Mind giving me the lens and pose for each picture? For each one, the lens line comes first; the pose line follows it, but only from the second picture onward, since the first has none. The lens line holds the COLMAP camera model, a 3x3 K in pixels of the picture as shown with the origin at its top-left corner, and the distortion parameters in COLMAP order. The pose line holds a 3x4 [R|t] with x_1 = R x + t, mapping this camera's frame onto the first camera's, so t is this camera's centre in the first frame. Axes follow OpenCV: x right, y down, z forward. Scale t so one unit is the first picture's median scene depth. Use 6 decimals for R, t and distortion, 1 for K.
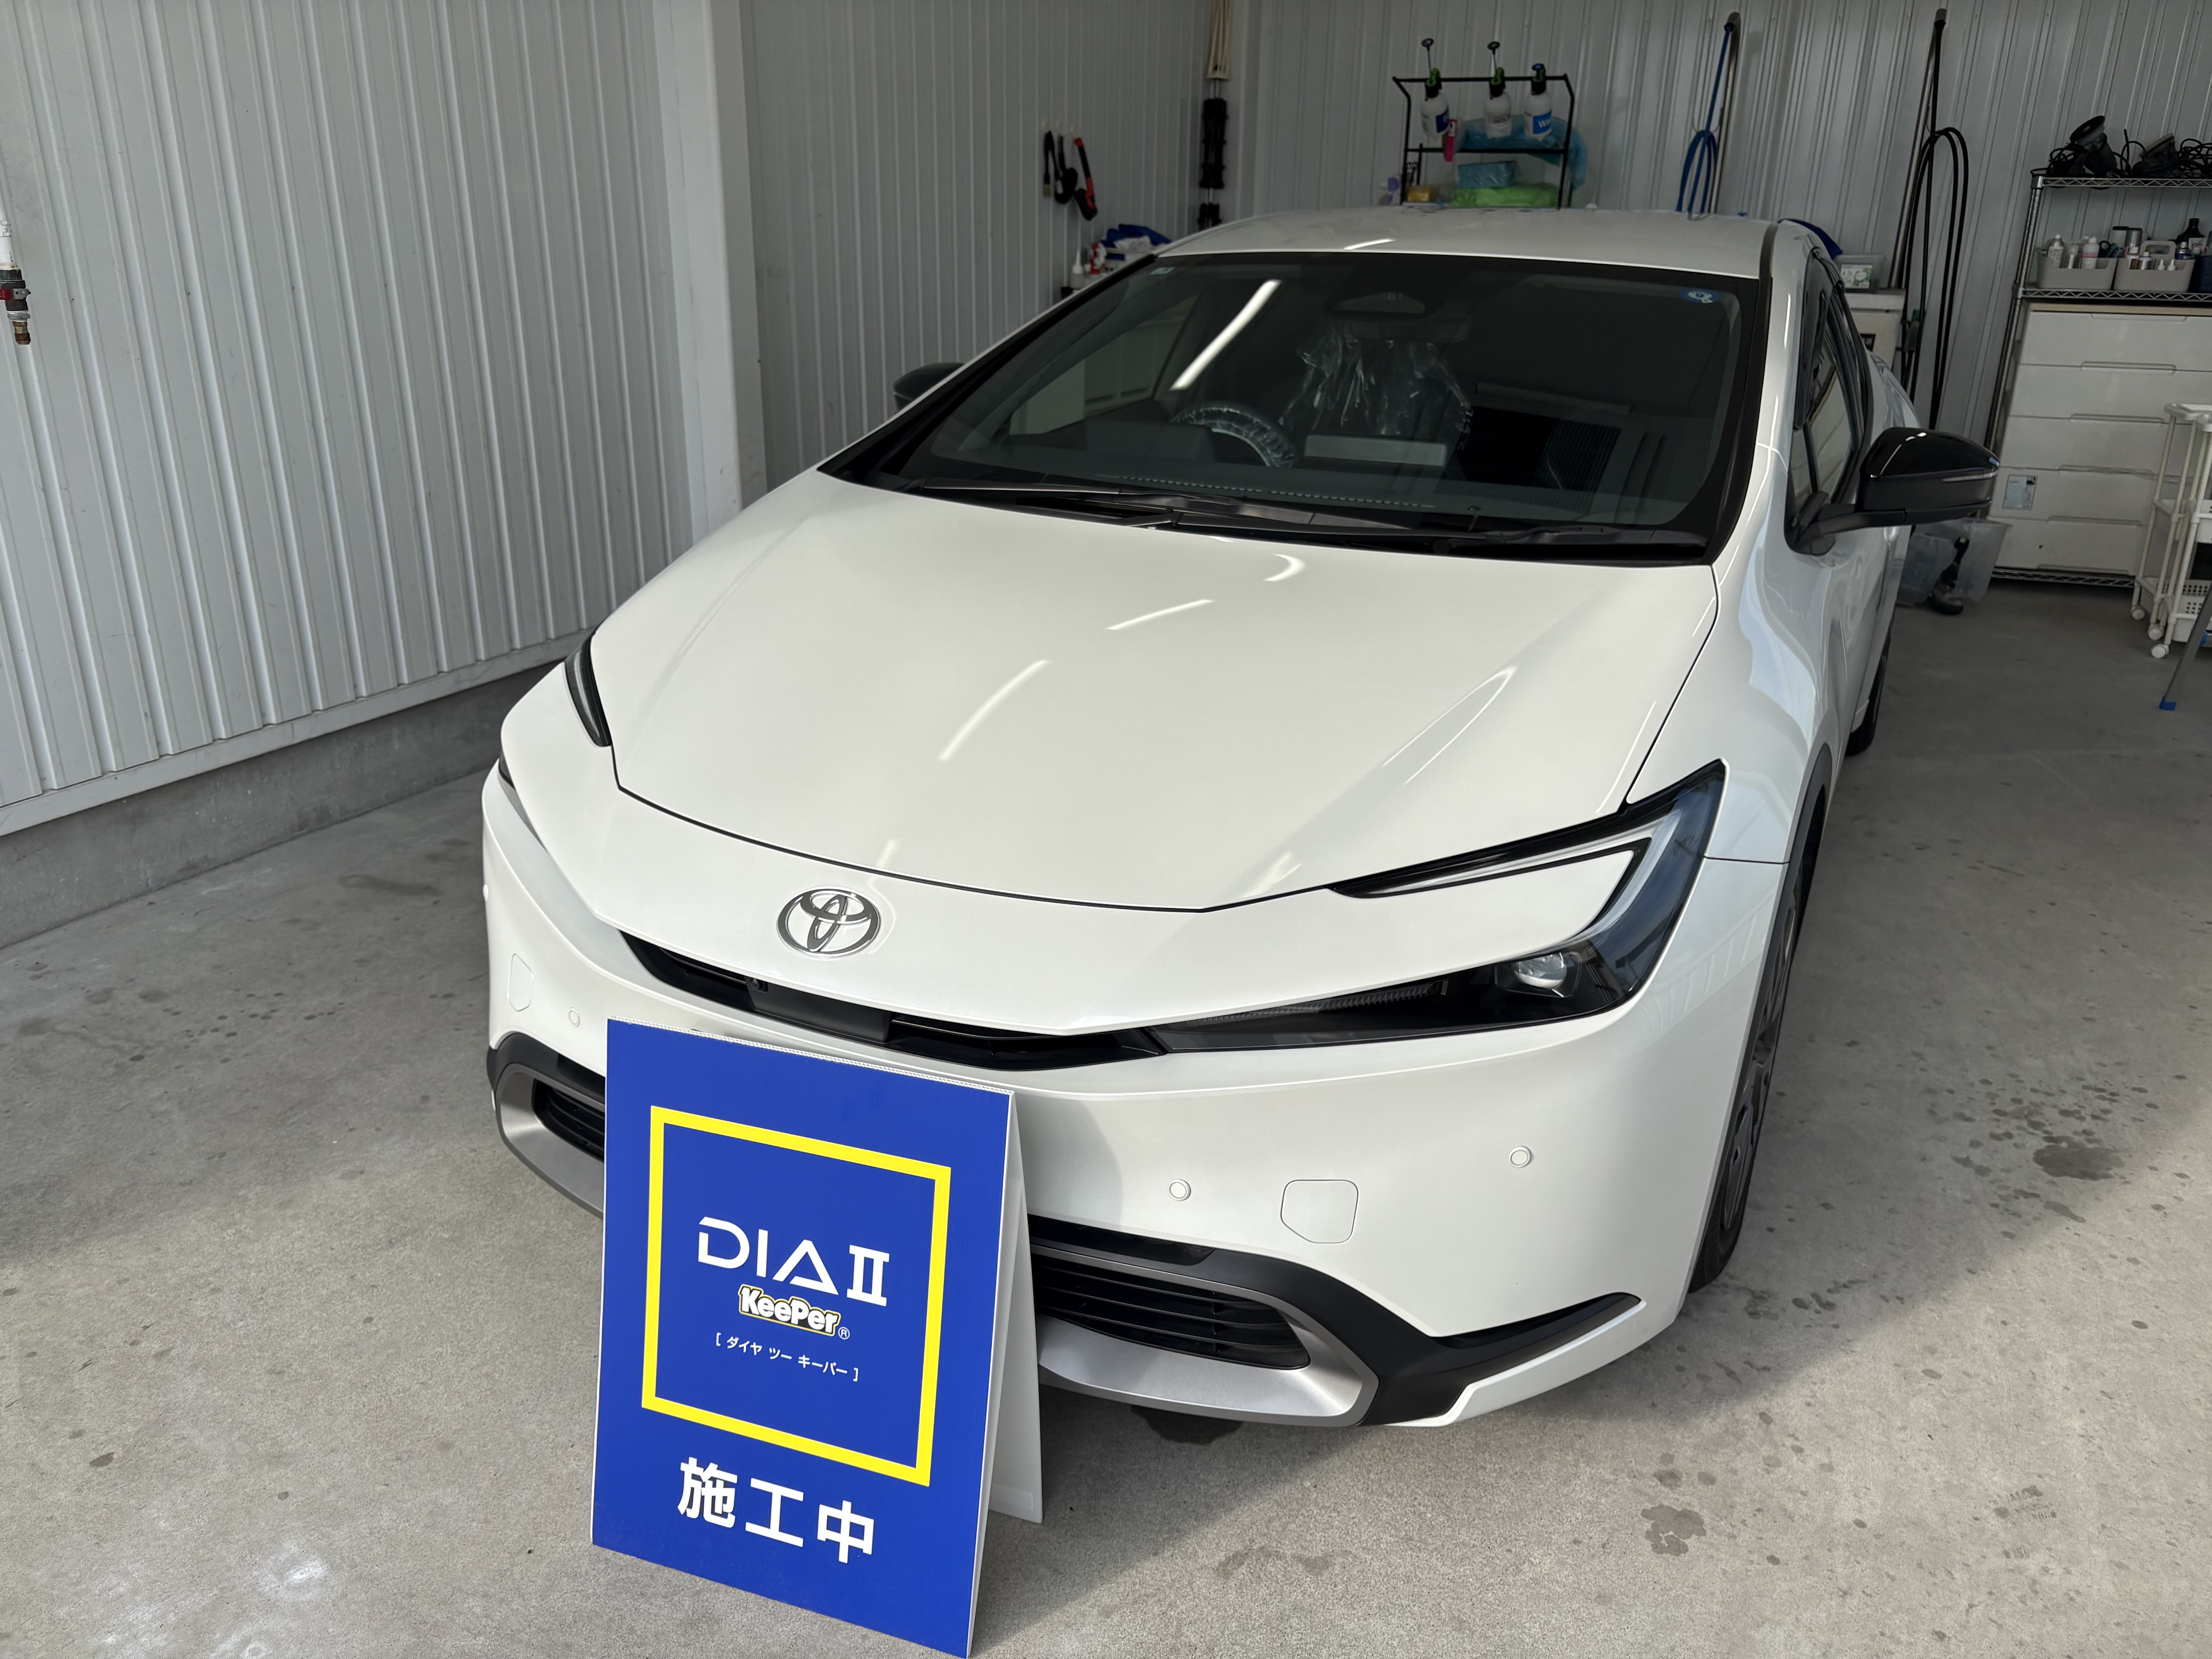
lens RADIAL K [[1699.5, 0, 1097.9], [0, 1699.5, 838.1], [0, 0, 1]] dist [0.086270, -0.104152]
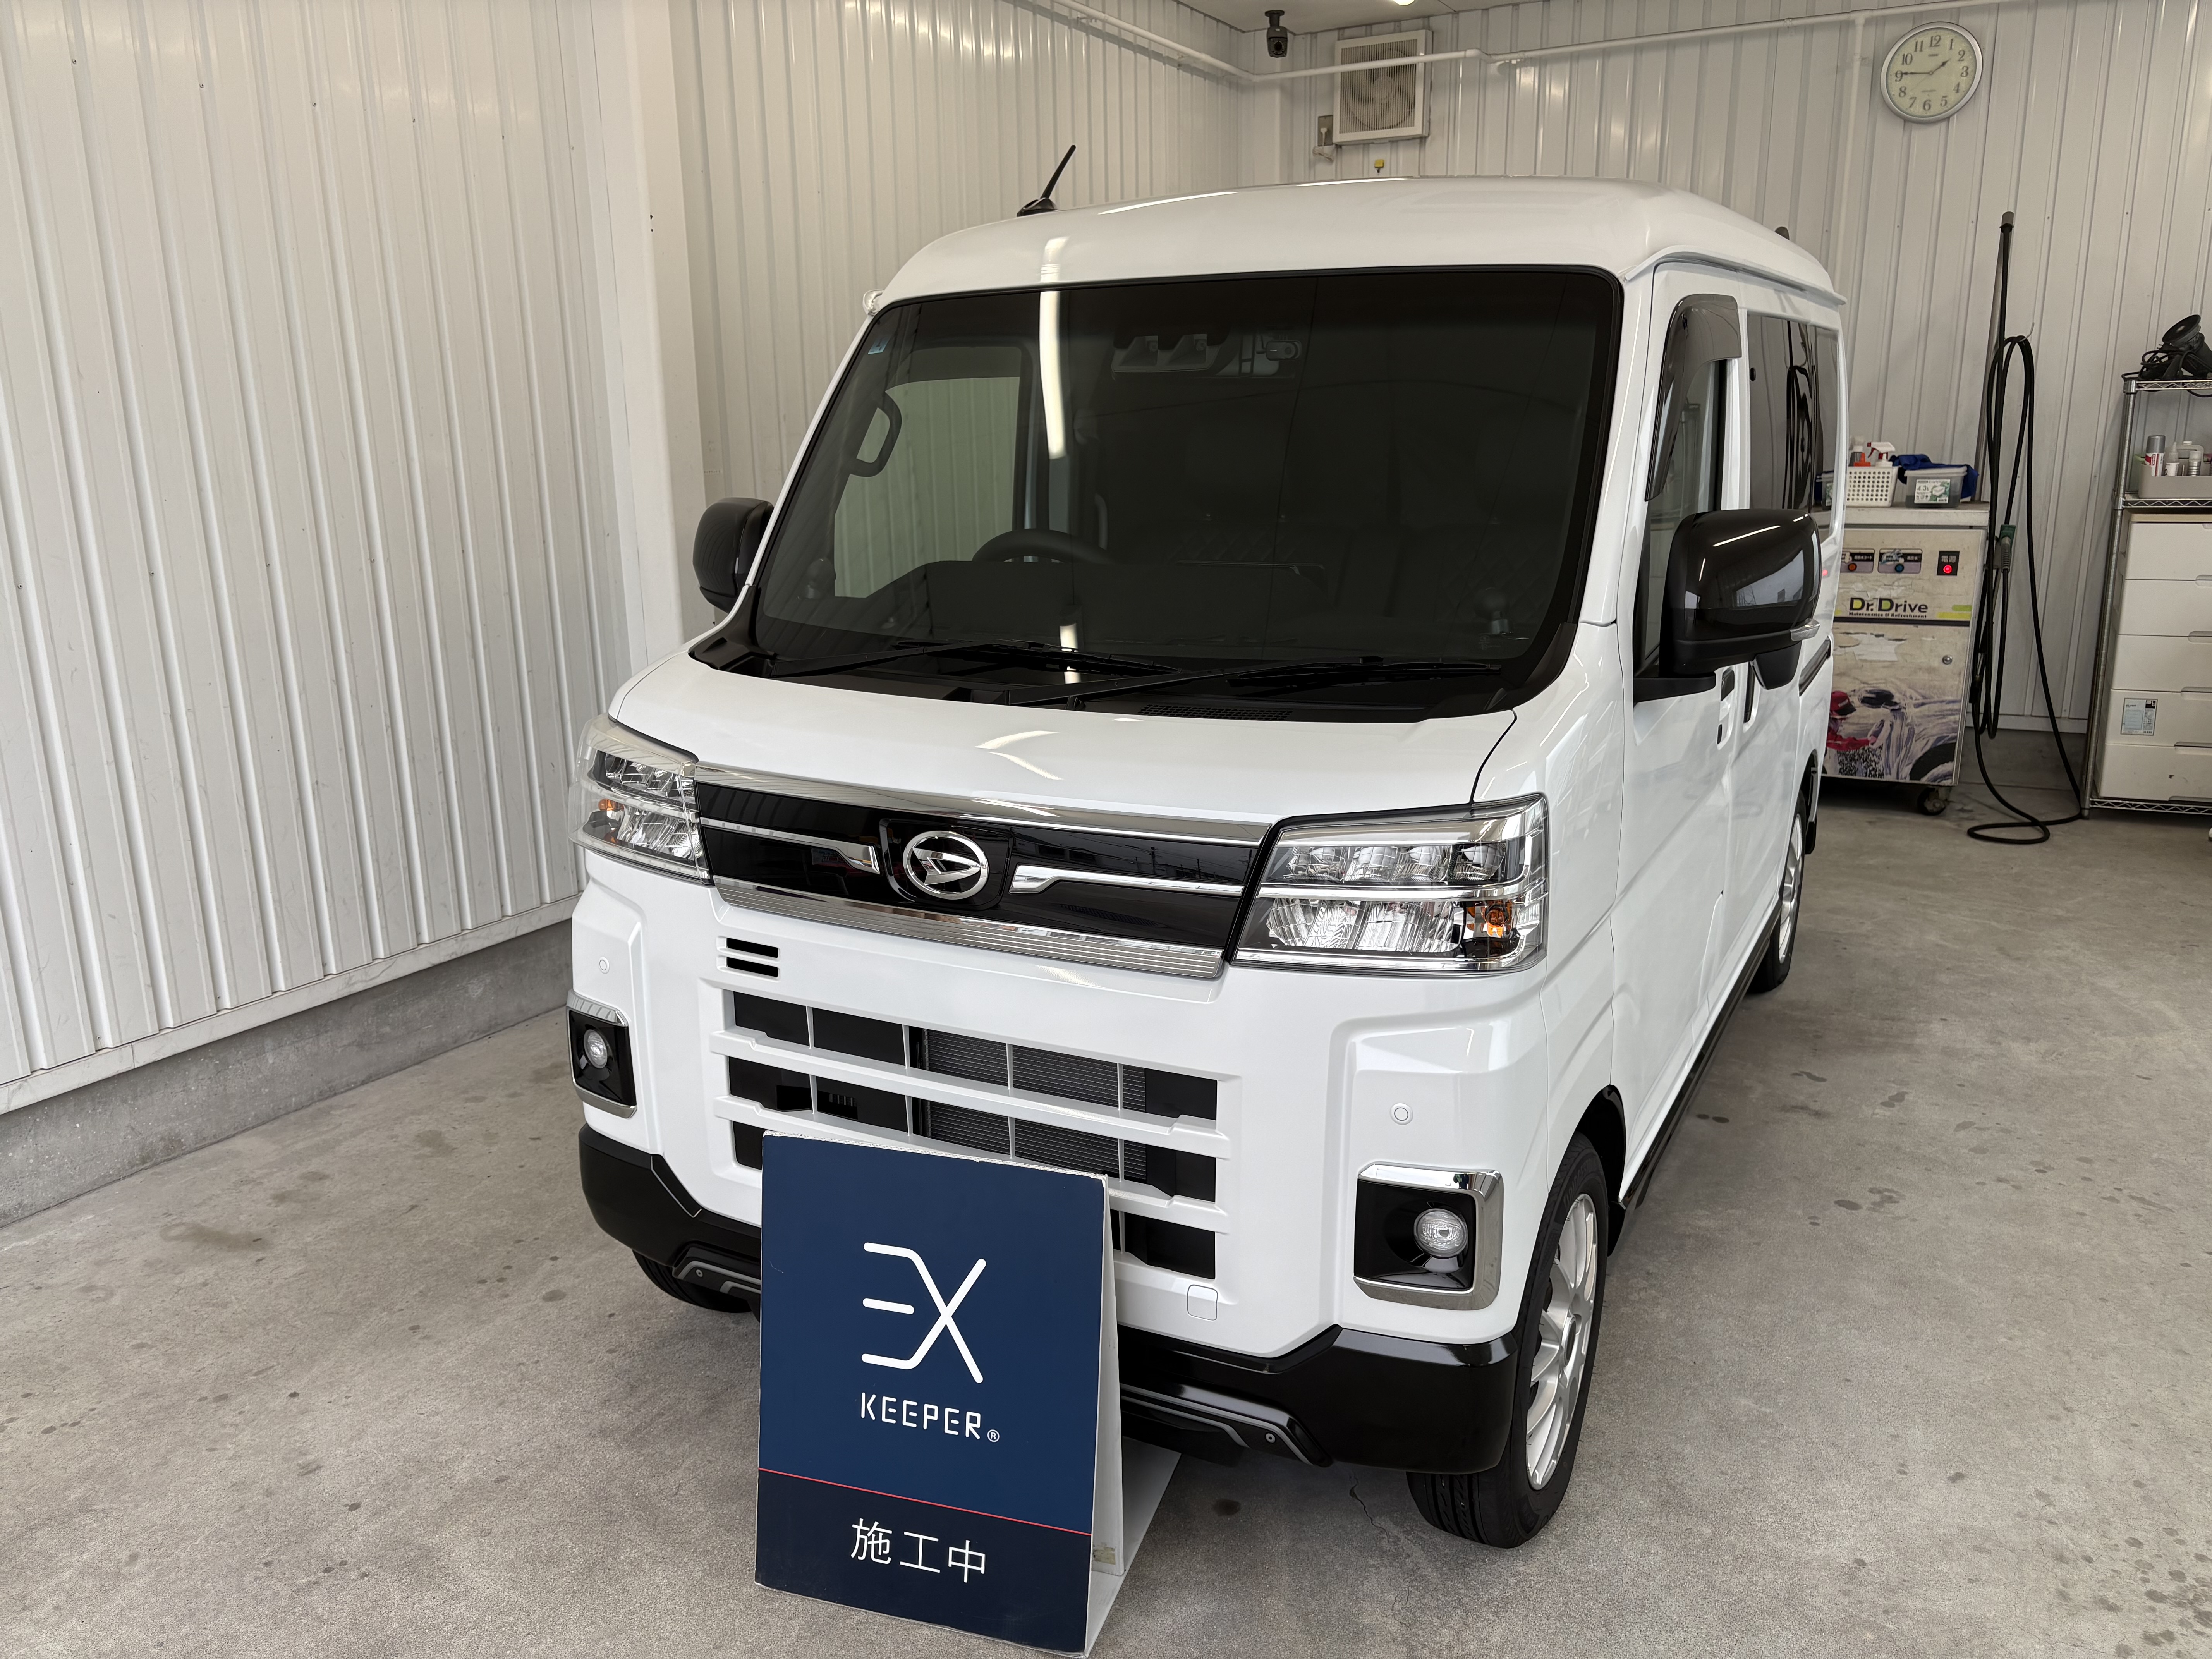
lens RADIAL K [[1694.4, 0, 1092.7], [0, 1694.4, 829.9], [0, 0, 1]] dist [0.061915, -0.074036]
pose [[0.997311, -0.017405, -0.071185, 0.113010], [0.008565, 0.992413, -0.122649, -0.078939], [0.072780, 0.121709, 0.989894, 0.177656]]
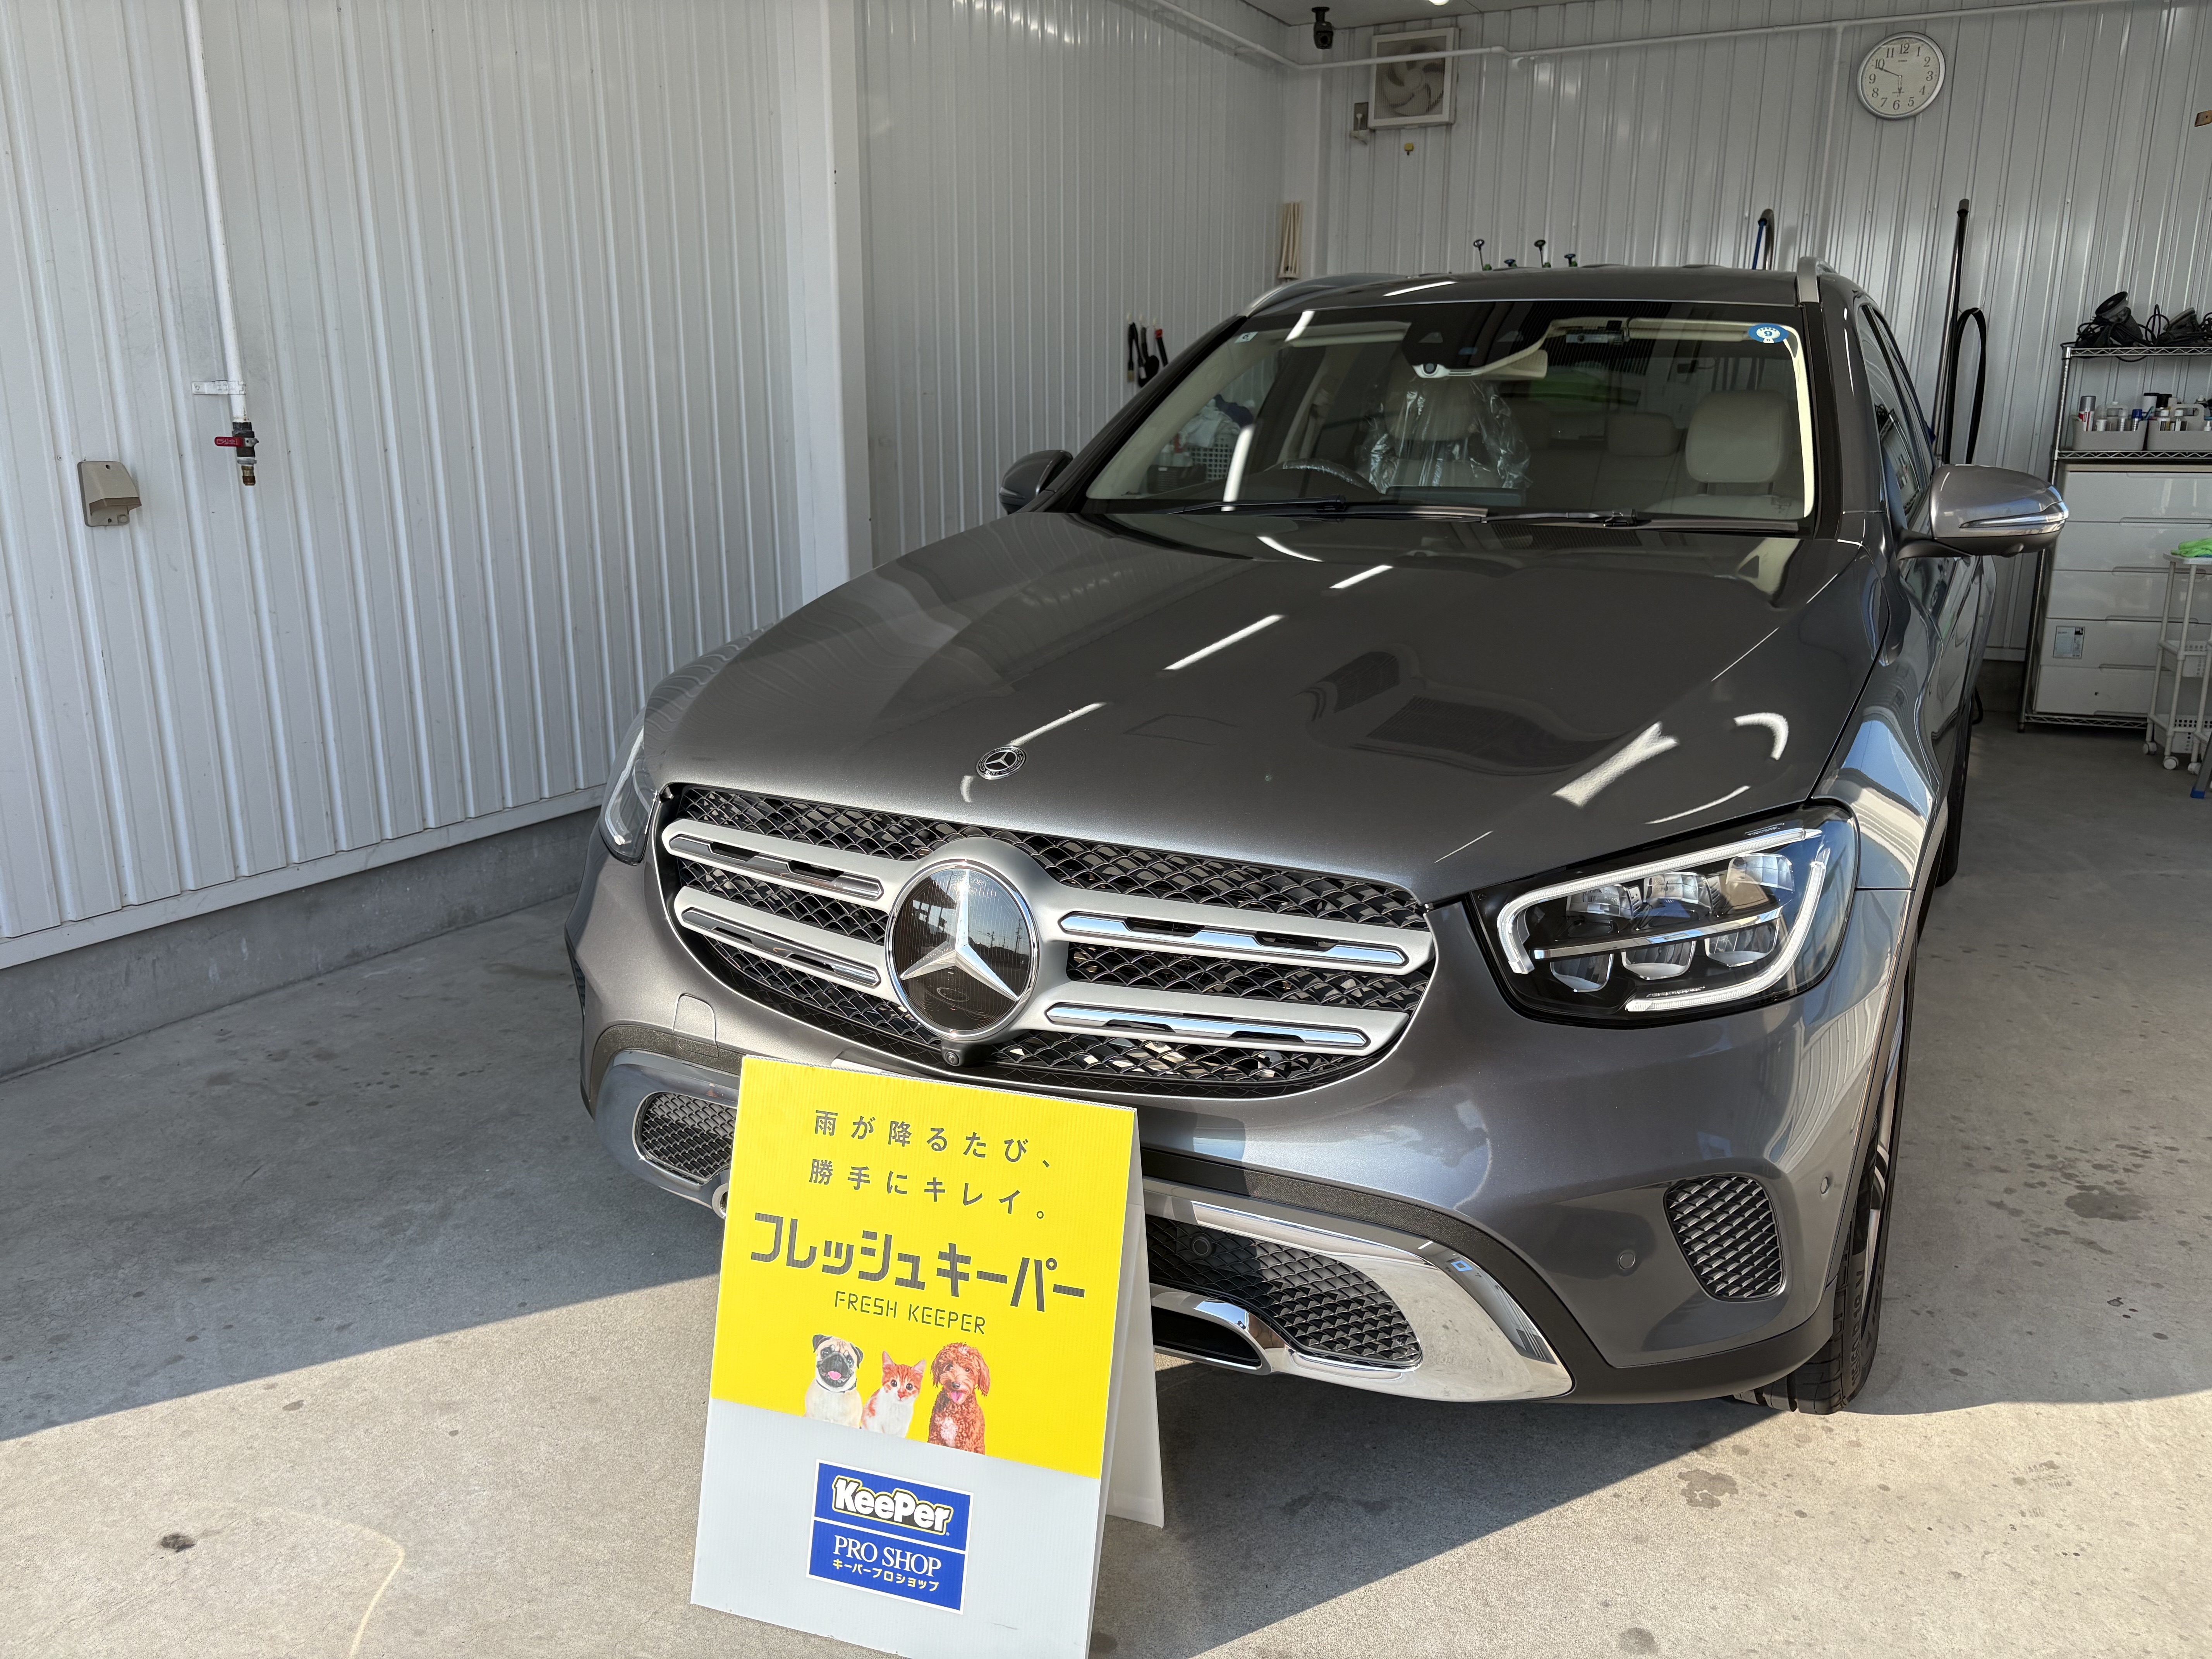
lens RADIAL K [[1704.6, 0, 1094.8], [0, 1704.6, 824.3], [0, 0, 1]] dist [0.060888, -0.067412]
pose [[0.998764, -0.001960, -0.049669, 0.002484], [-0.004016, 0.992775, -0.119925, 0.075650], [0.049545, 0.119976, 0.991540, -0.091068]]
